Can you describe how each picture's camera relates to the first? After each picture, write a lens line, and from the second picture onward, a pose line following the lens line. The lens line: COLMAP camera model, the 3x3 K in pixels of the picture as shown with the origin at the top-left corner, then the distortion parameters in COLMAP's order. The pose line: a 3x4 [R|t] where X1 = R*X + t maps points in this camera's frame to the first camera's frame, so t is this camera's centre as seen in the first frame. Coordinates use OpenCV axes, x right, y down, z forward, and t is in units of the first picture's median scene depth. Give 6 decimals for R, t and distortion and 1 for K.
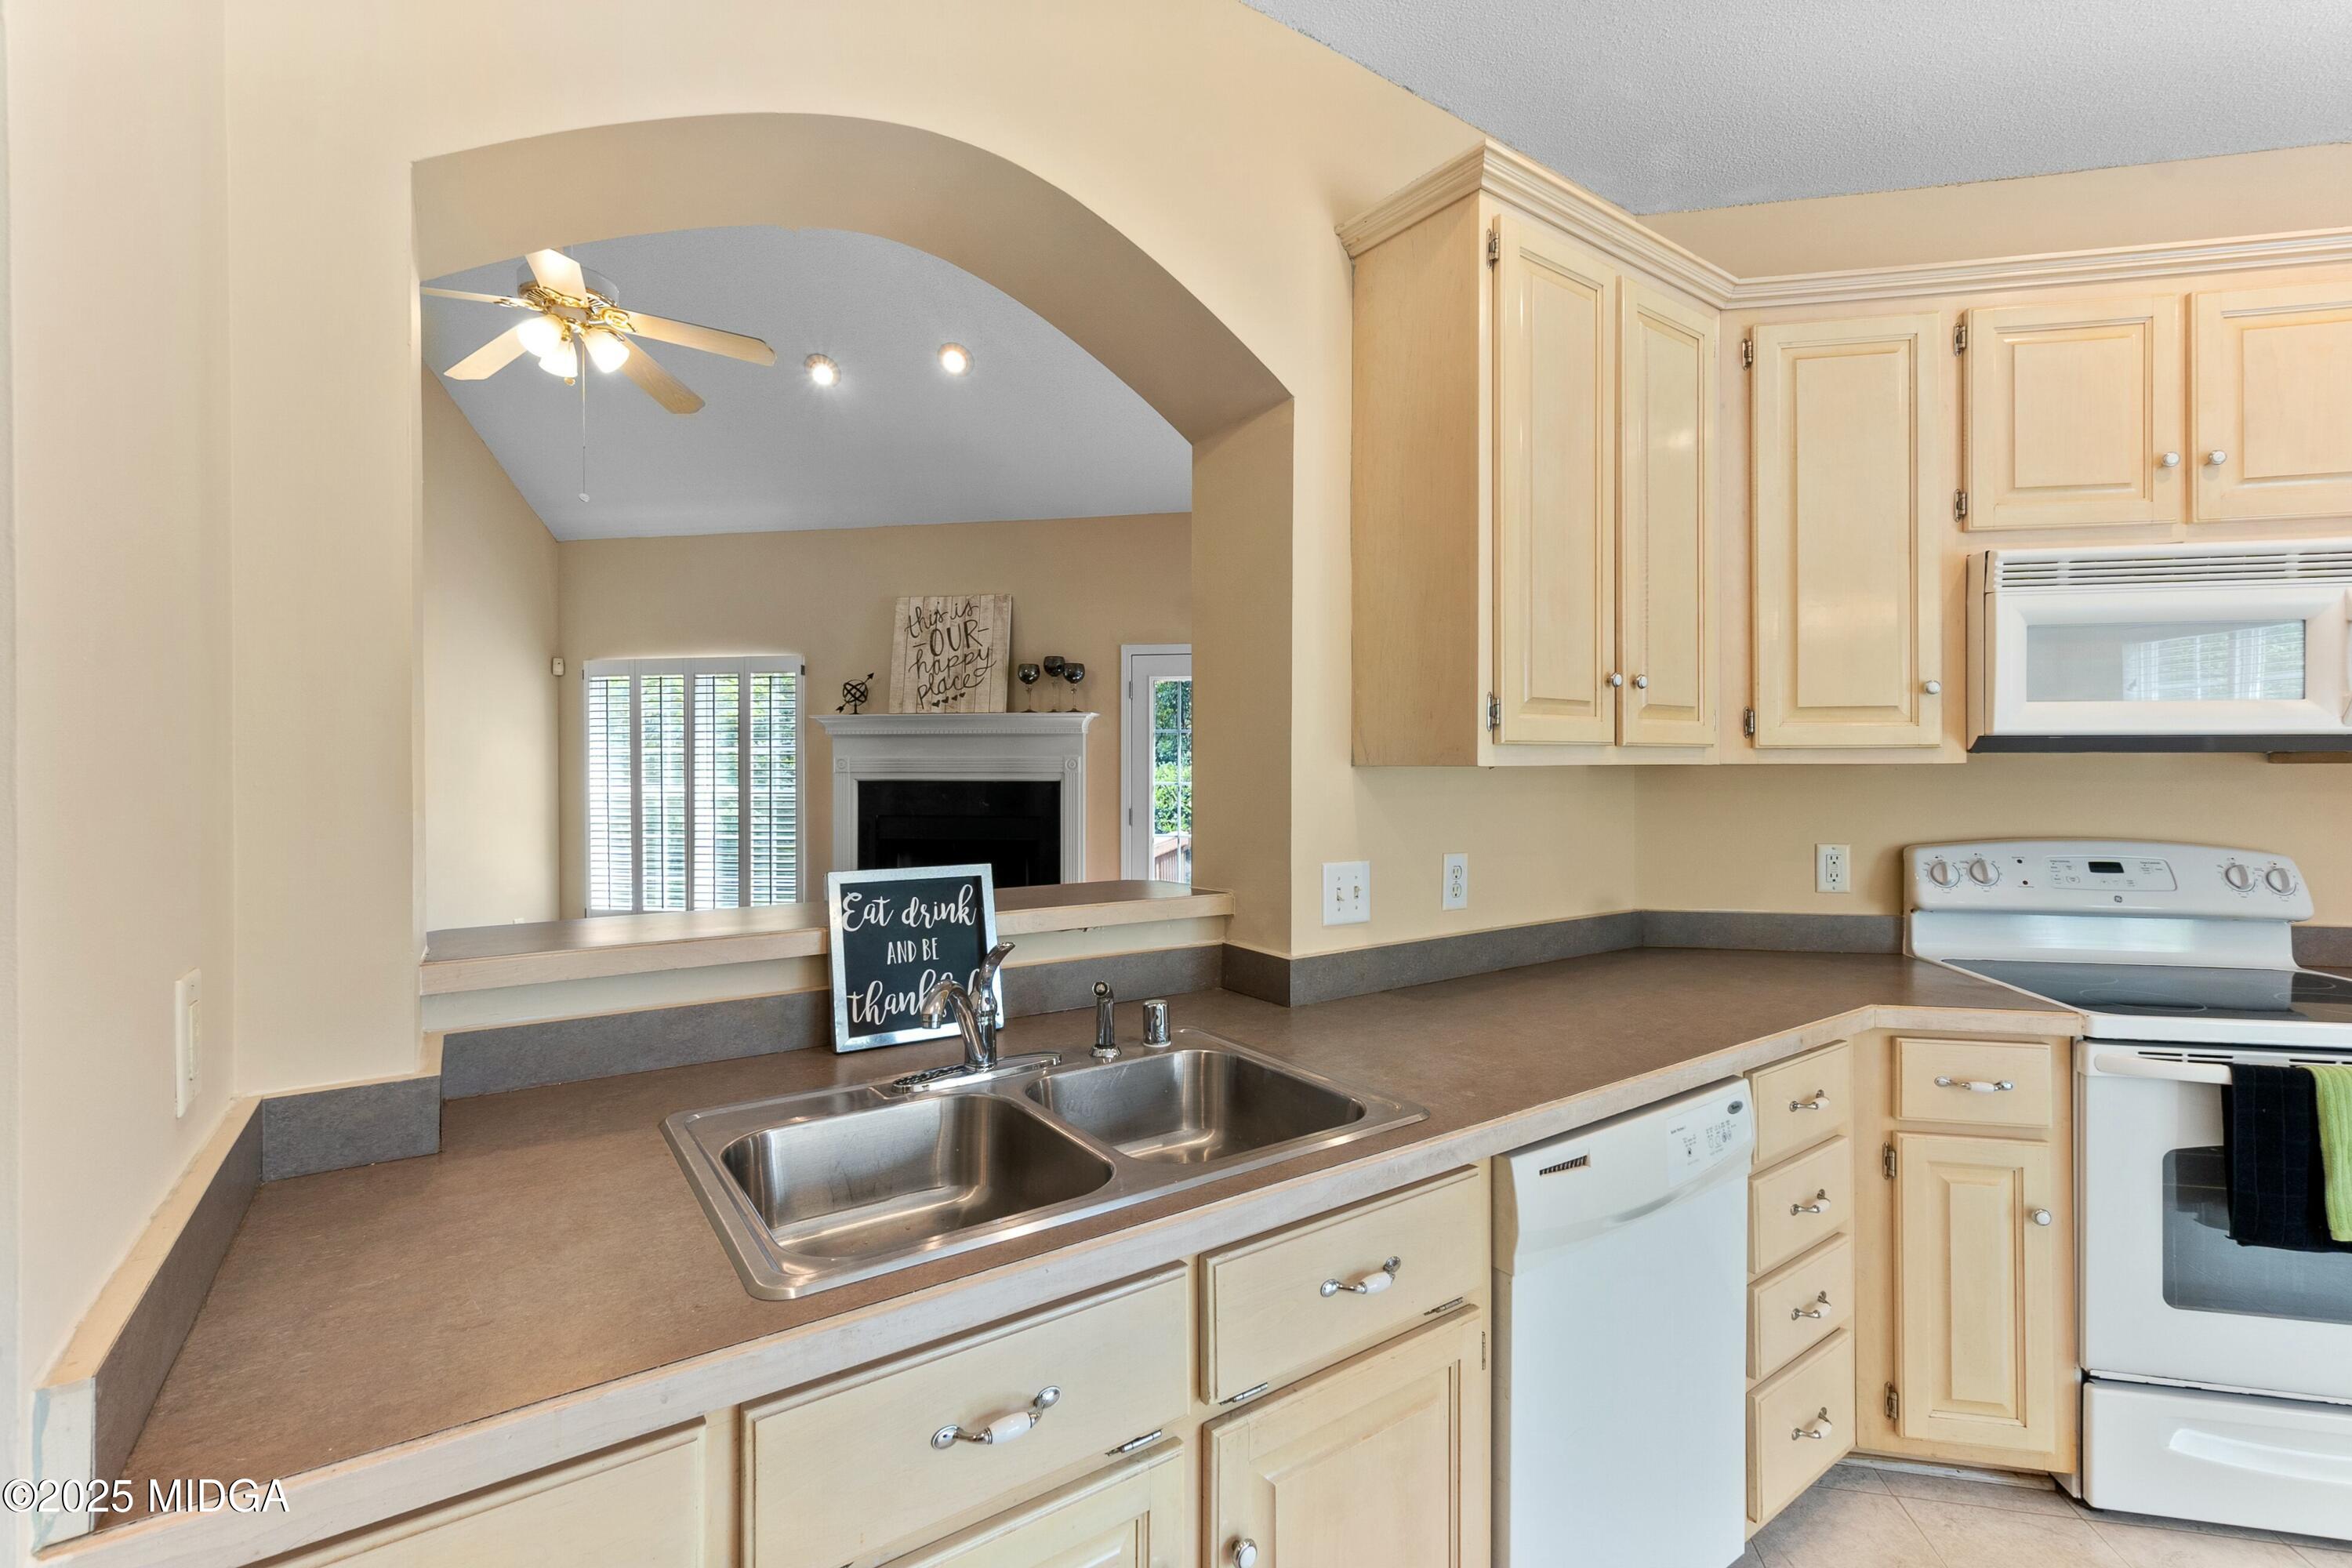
lens RADIAL K [[1026.4, 0, 1168.9], [0, 1026.4, 769.0], [0, 0, 1]] dist [0.004530, 0.001045]
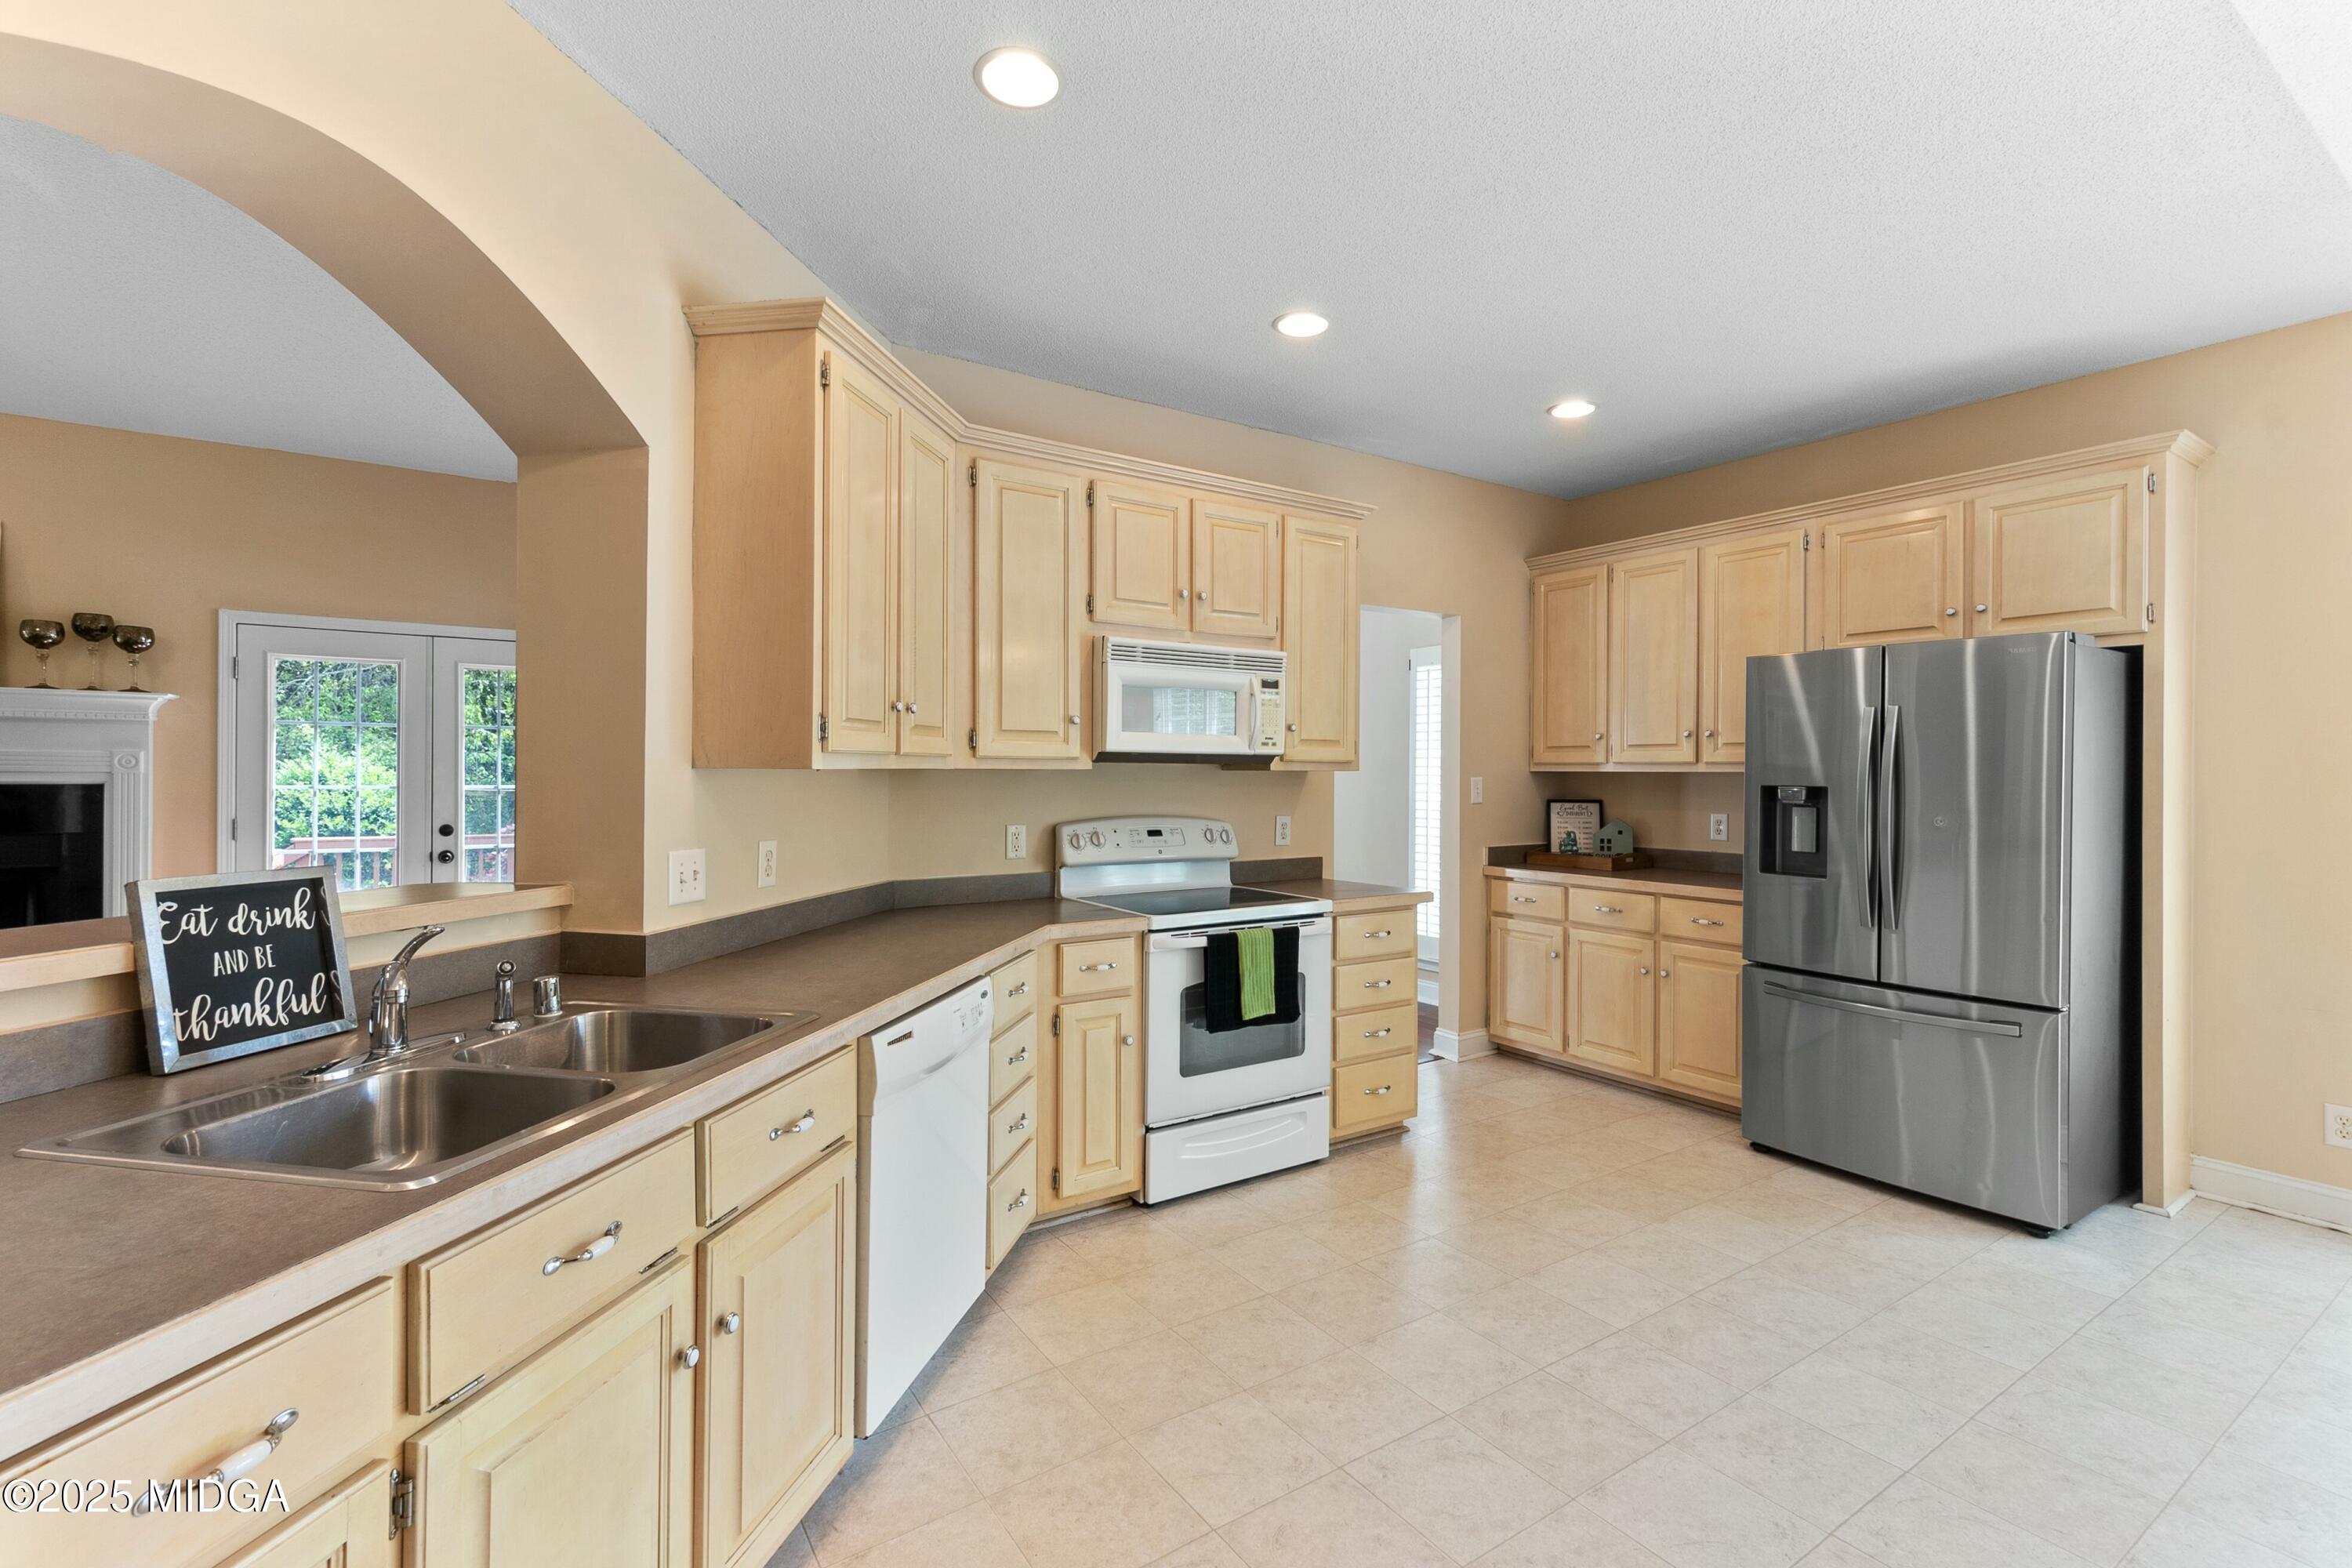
lens RADIAL K [[1042.9, 0, 1174.0], [0, 1042.9, 775.8], [0, 0, 1]] dist [0.004969, 0.000238]
pose [[0.715817, 0.003049, 0.698281, -0.272348], [-0.005575, 0.999984, 0.001349, 0.001783], [-0.698266, -0.004859, 0.715822, -0.249000]]
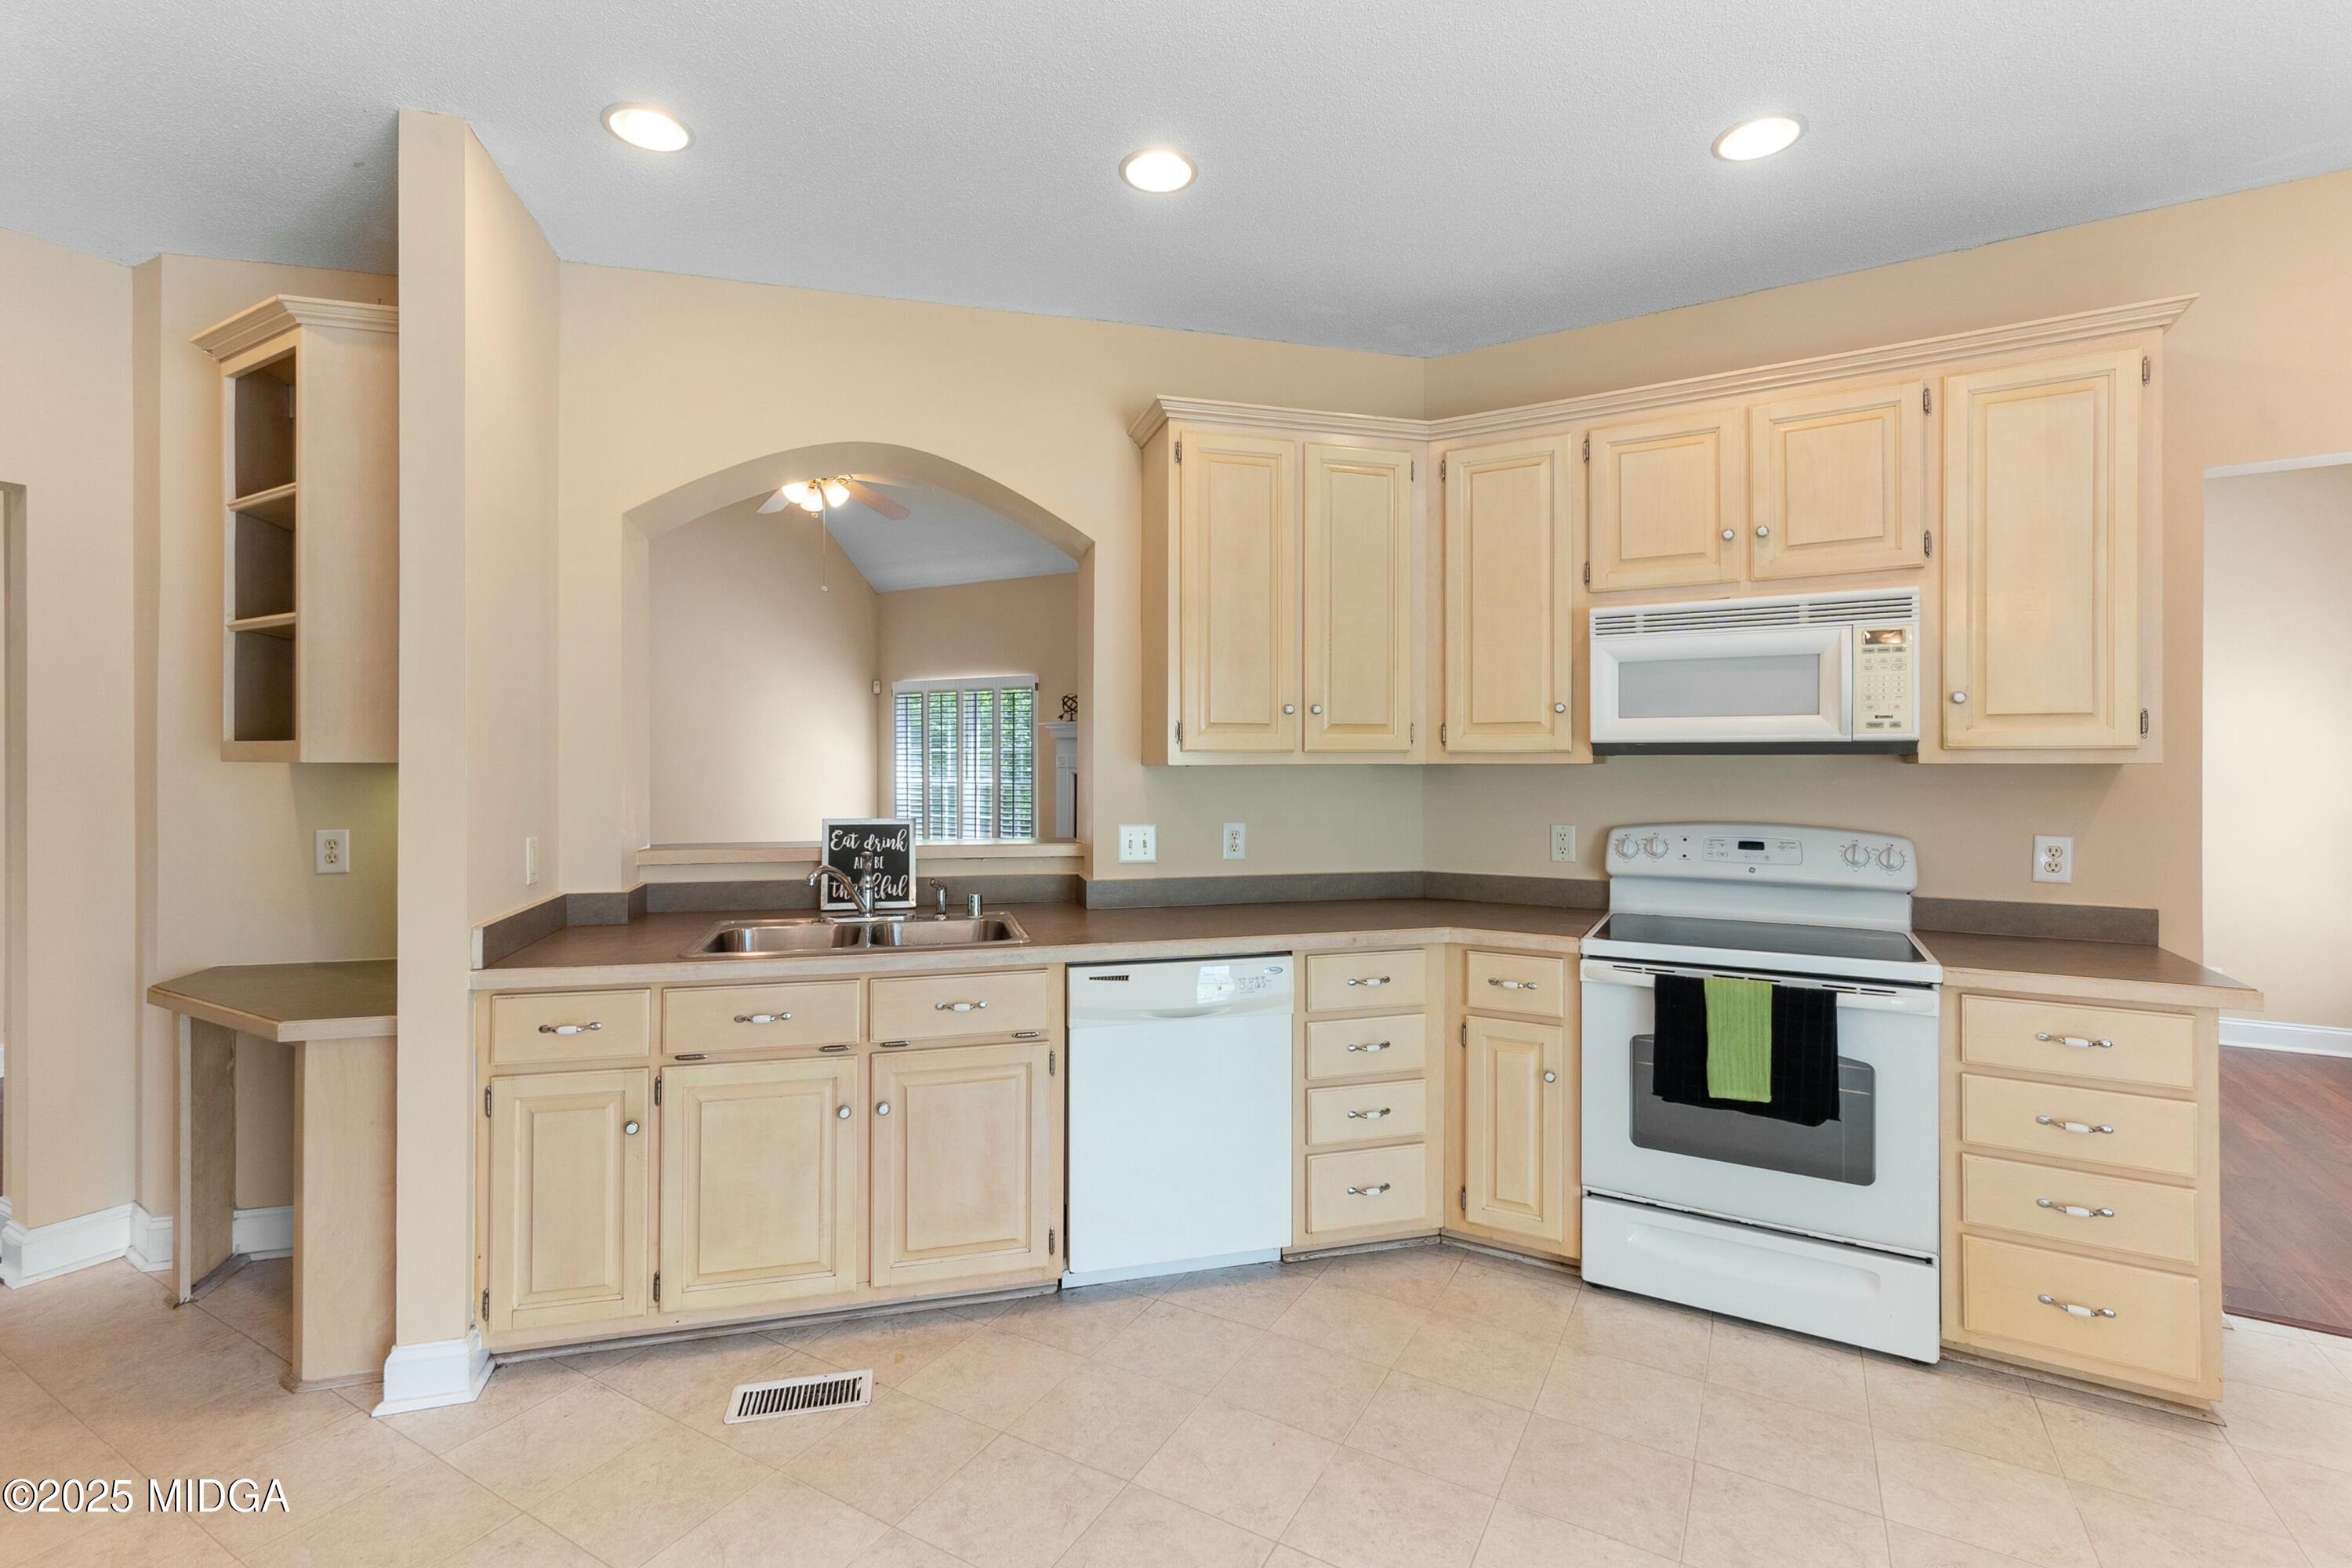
lens RADIAL K [[1038.9, 0, 1173.7], [0, 1038.9, 762.4], [0, 0, 1]] dist [0.000645, 0.000085]
pose [[0.943161, 0.001816, -0.332331, 0.793477], [-0.002522, 0.999995, -0.001695, -0.003424], [0.332326, 0.002437, 0.943161, -0.528839]]
